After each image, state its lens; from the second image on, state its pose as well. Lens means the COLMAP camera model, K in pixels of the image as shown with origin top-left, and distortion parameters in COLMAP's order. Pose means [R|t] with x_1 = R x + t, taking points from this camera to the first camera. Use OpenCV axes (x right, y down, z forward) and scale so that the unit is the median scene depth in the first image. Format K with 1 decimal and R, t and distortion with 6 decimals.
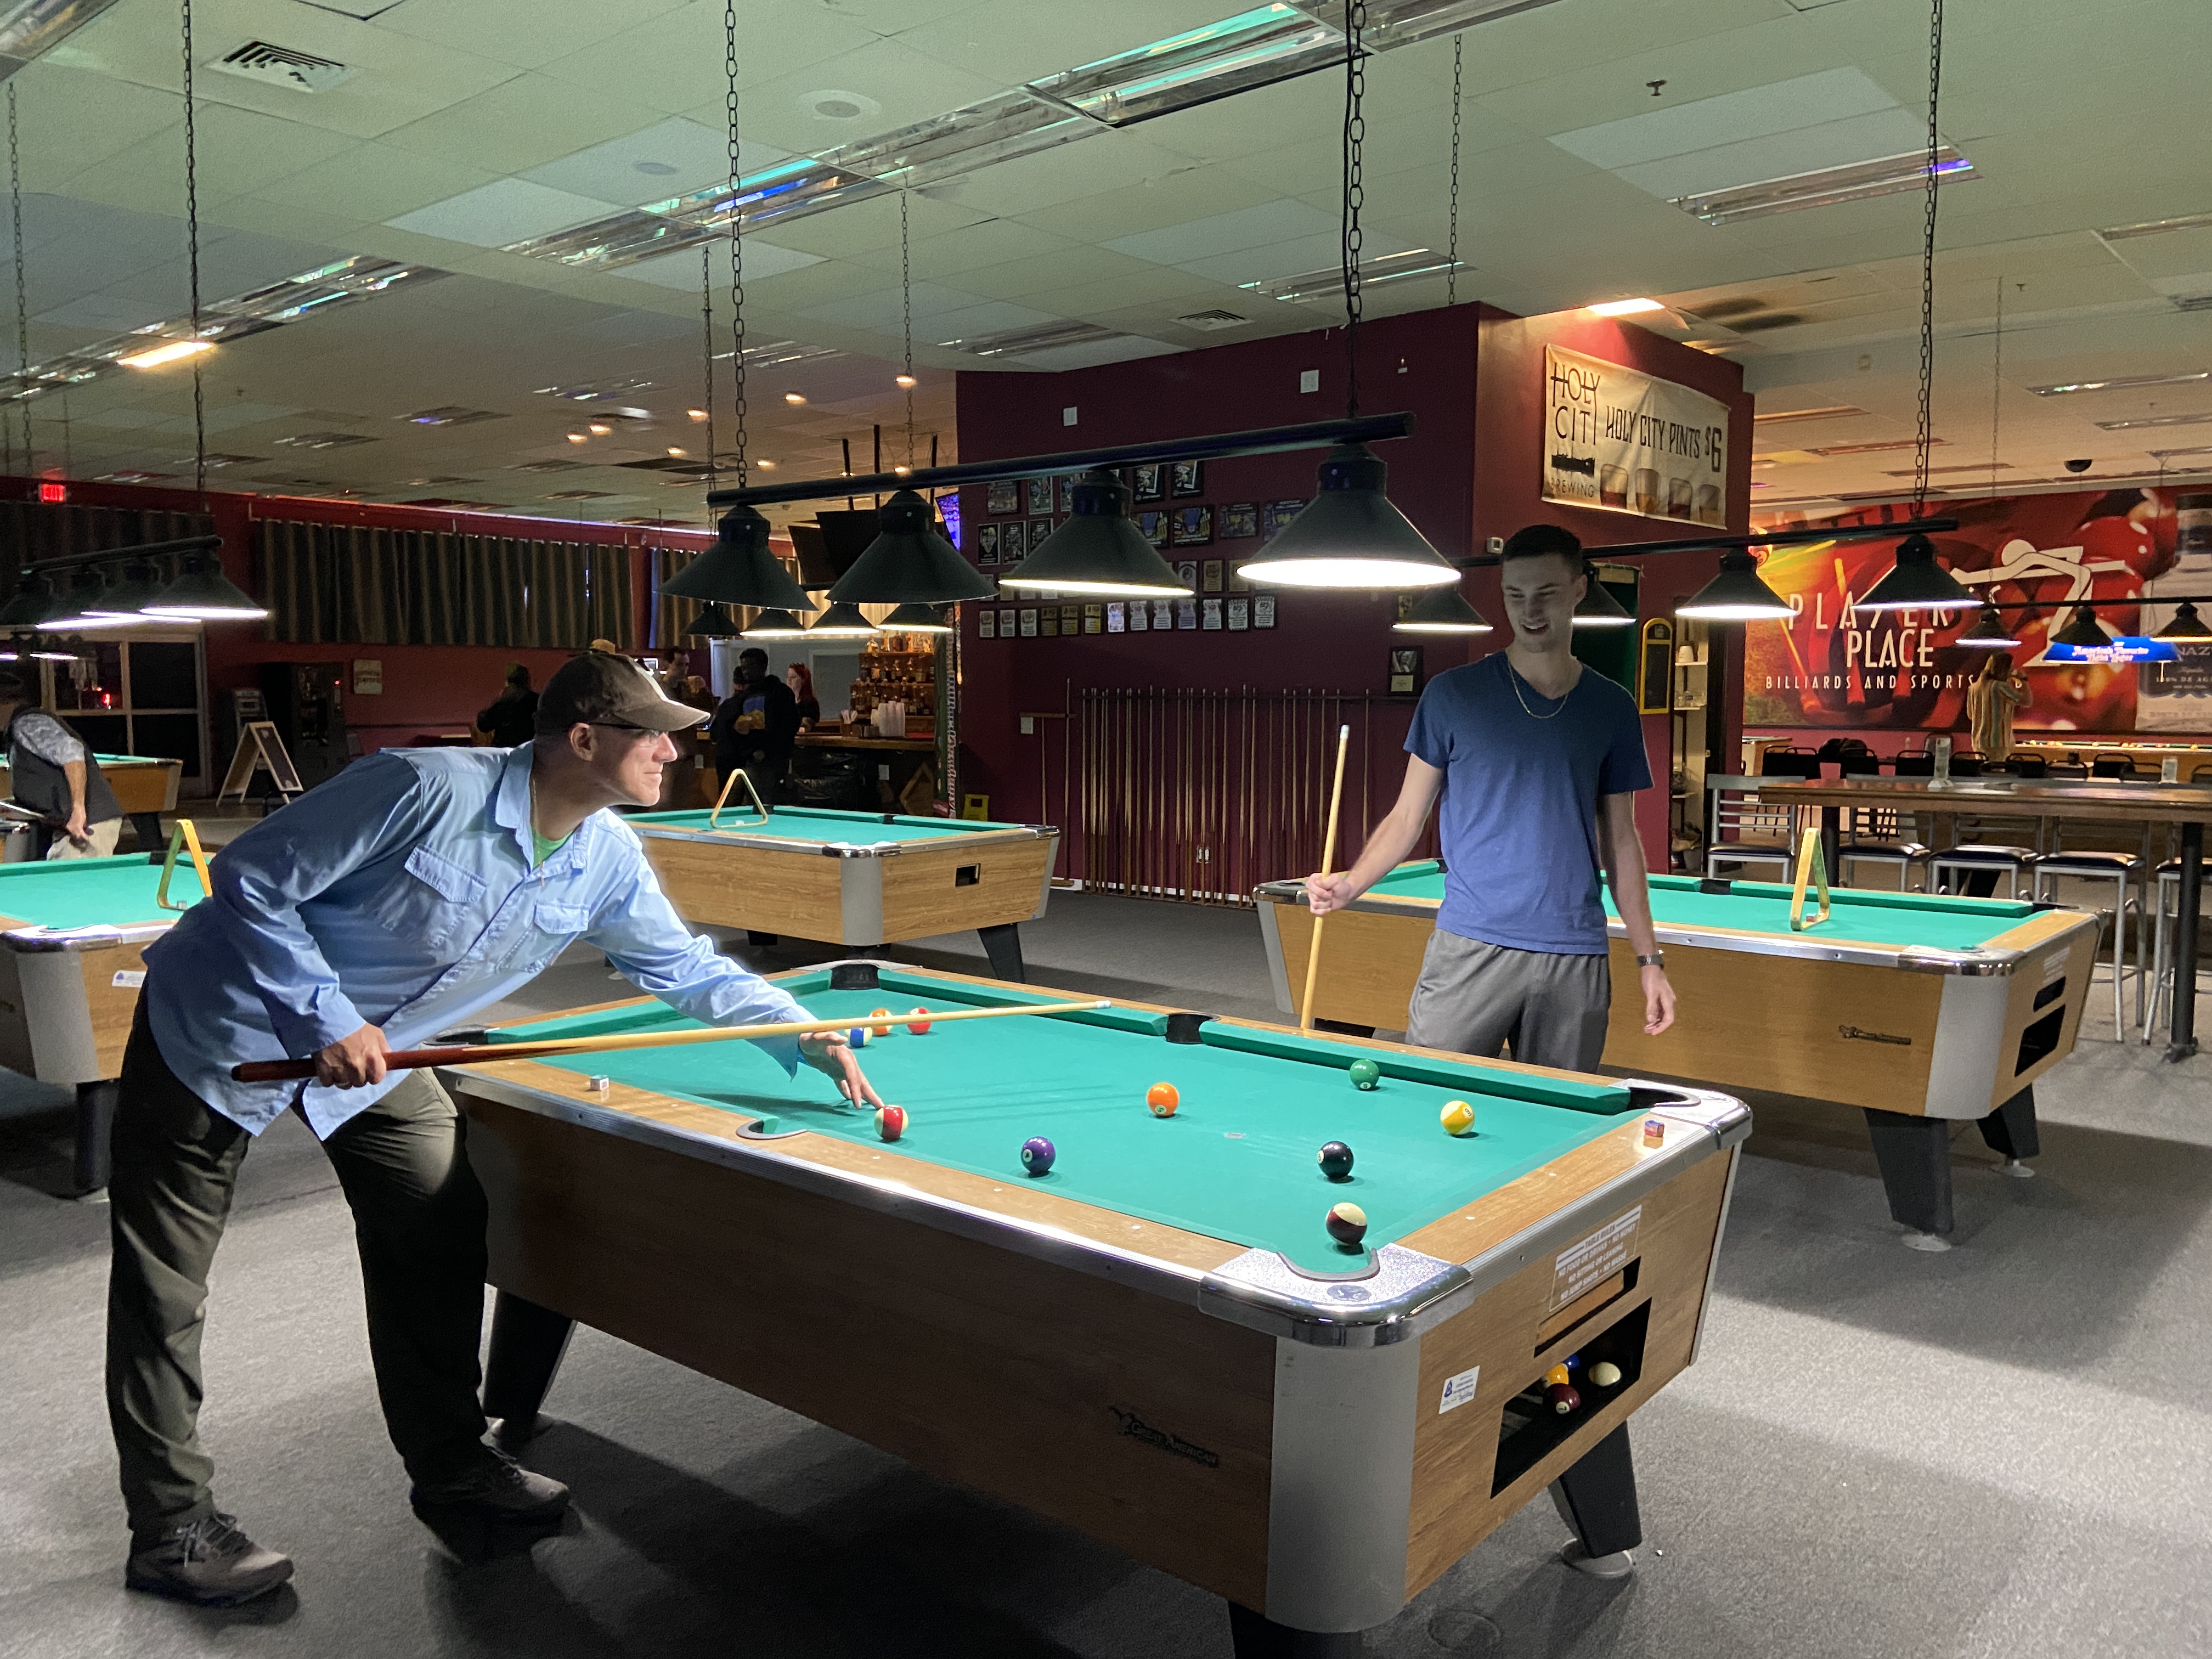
lens RADIAL K [[1676.0, 0, 1137.7], [0, 1676.0, 819.5], [0, 0, 1]] dist [0.065086, -0.039513]
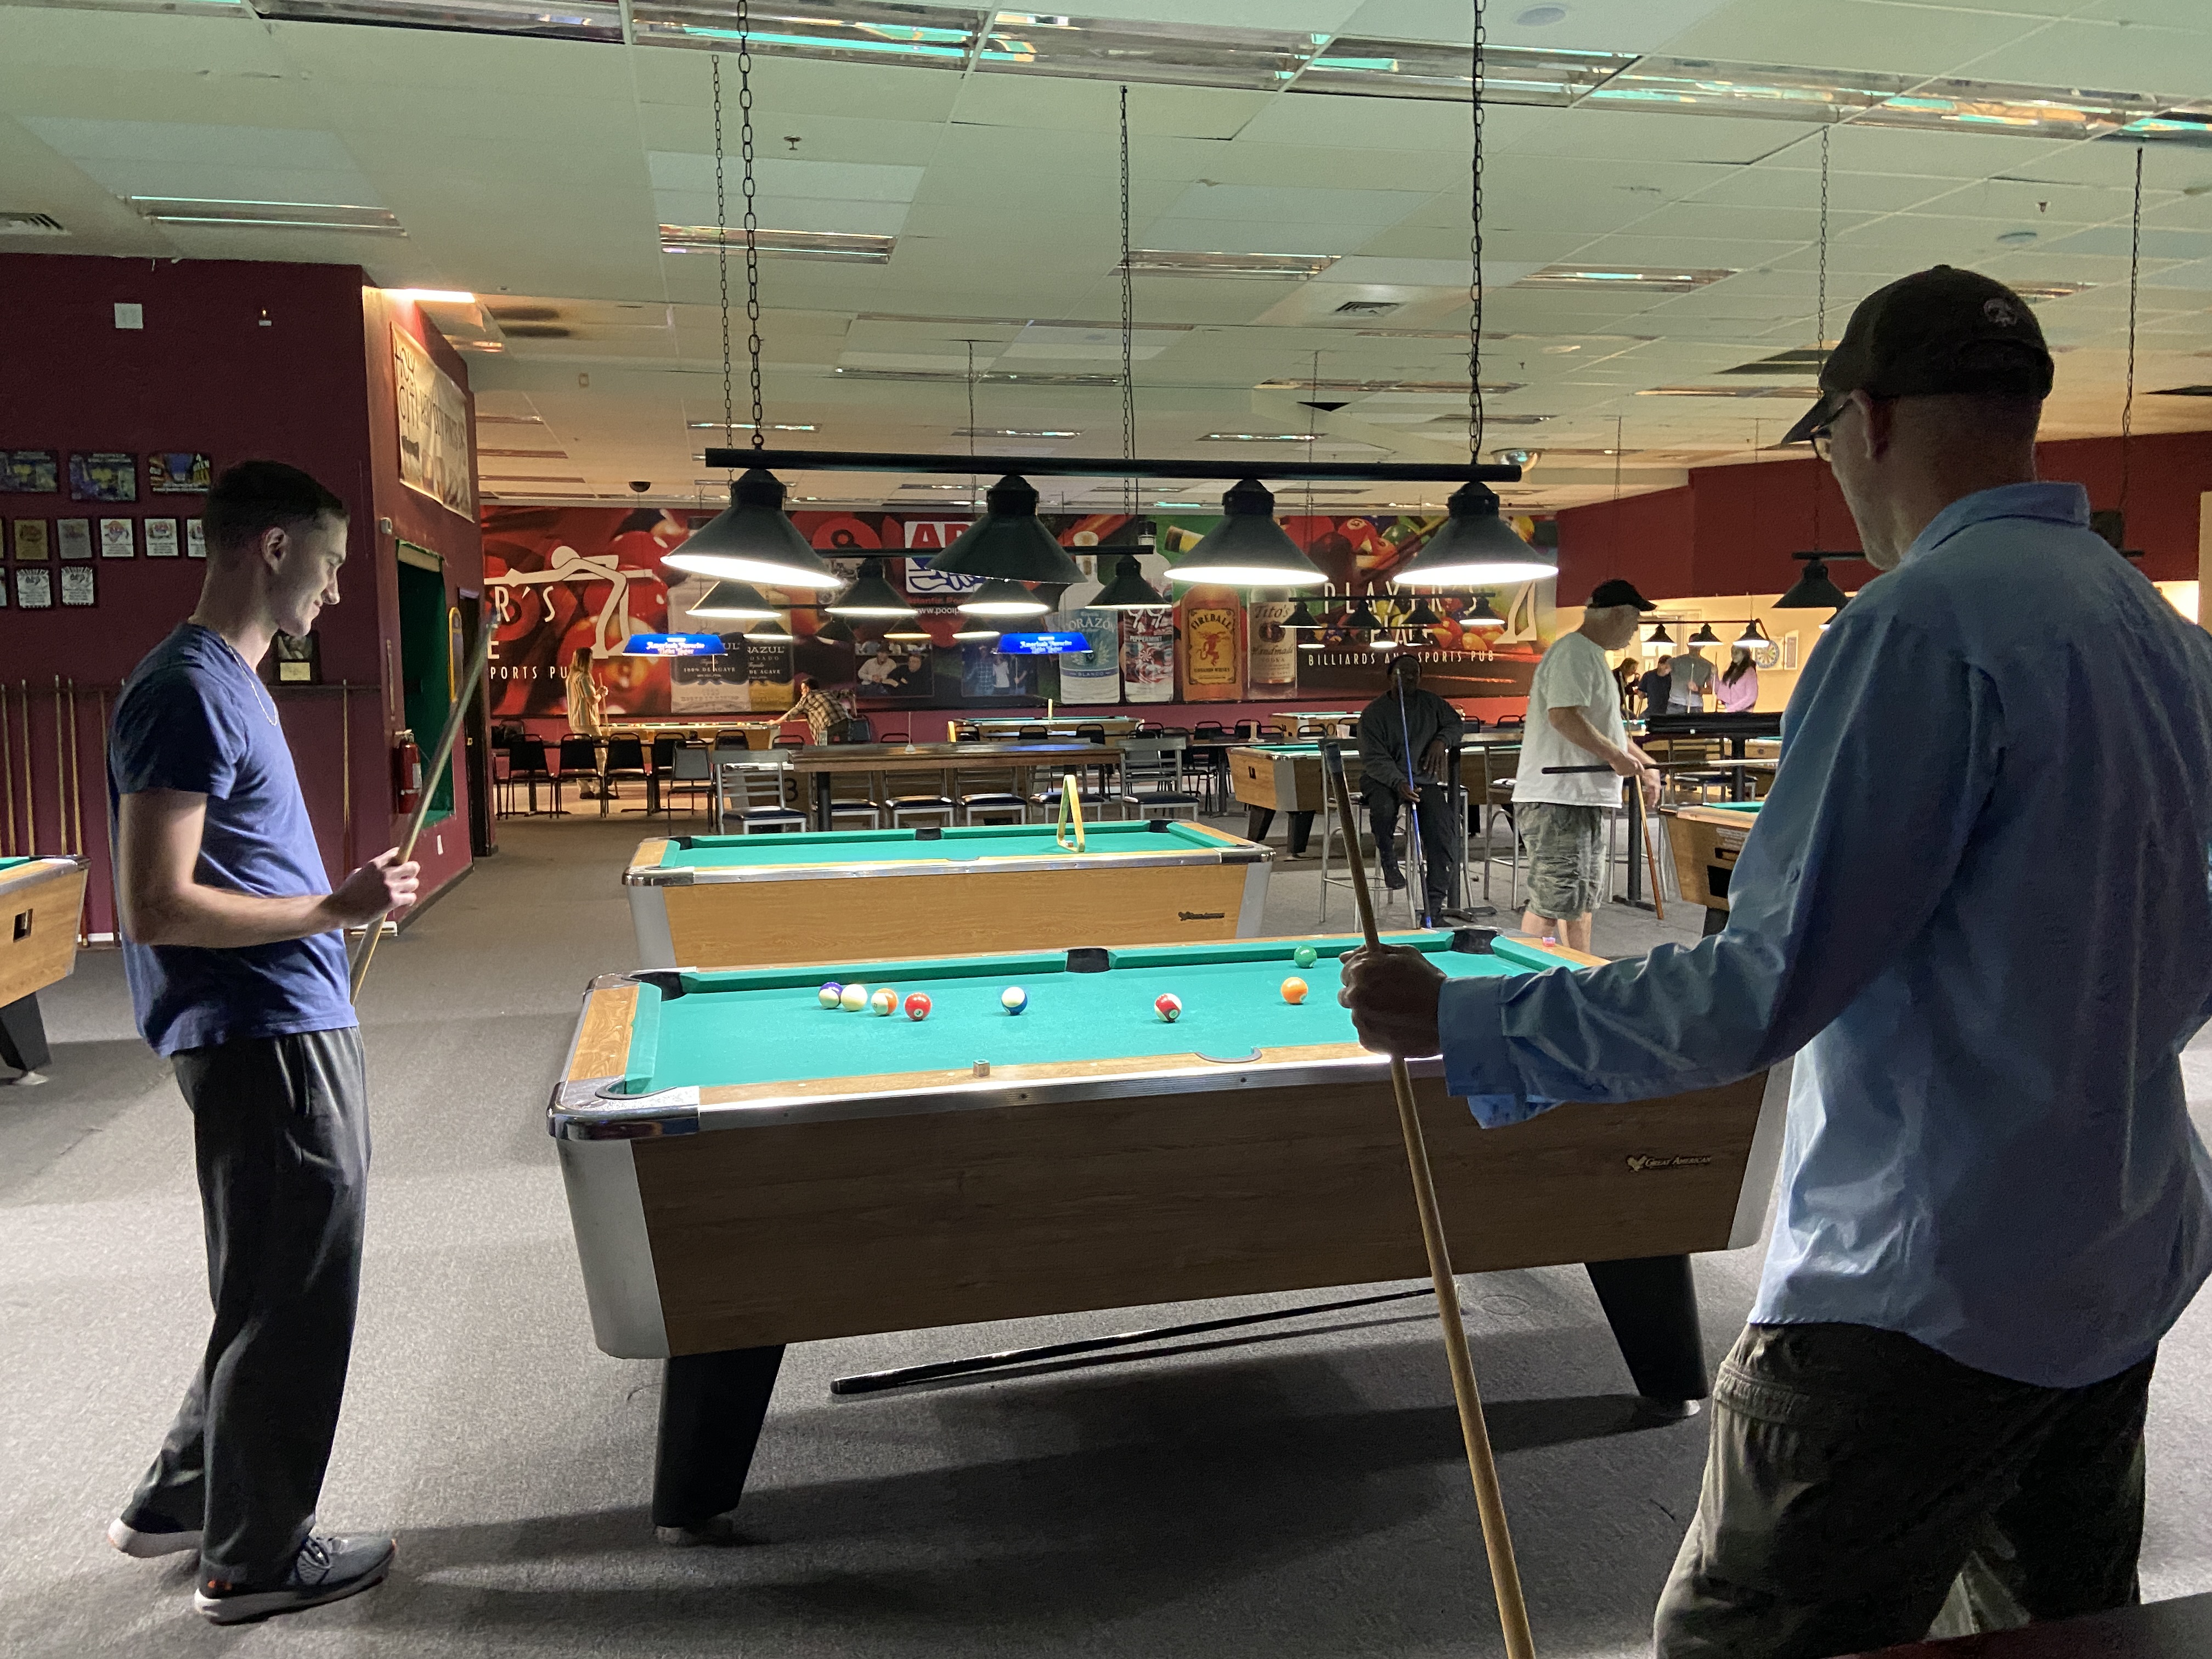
lens RADIAL K [[1676.0, 0, 1099.8], [0, 1676.0, 812.8], [0, 0, 1]] dist [0.065086, -0.039513]
pose [[0.586290, -0.076699, 0.806462, -0.283916], [0.078130, 0.996221, 0.037946, -0.005790], [-0.806325, 0.040762, 0.590067, 0.099530]]
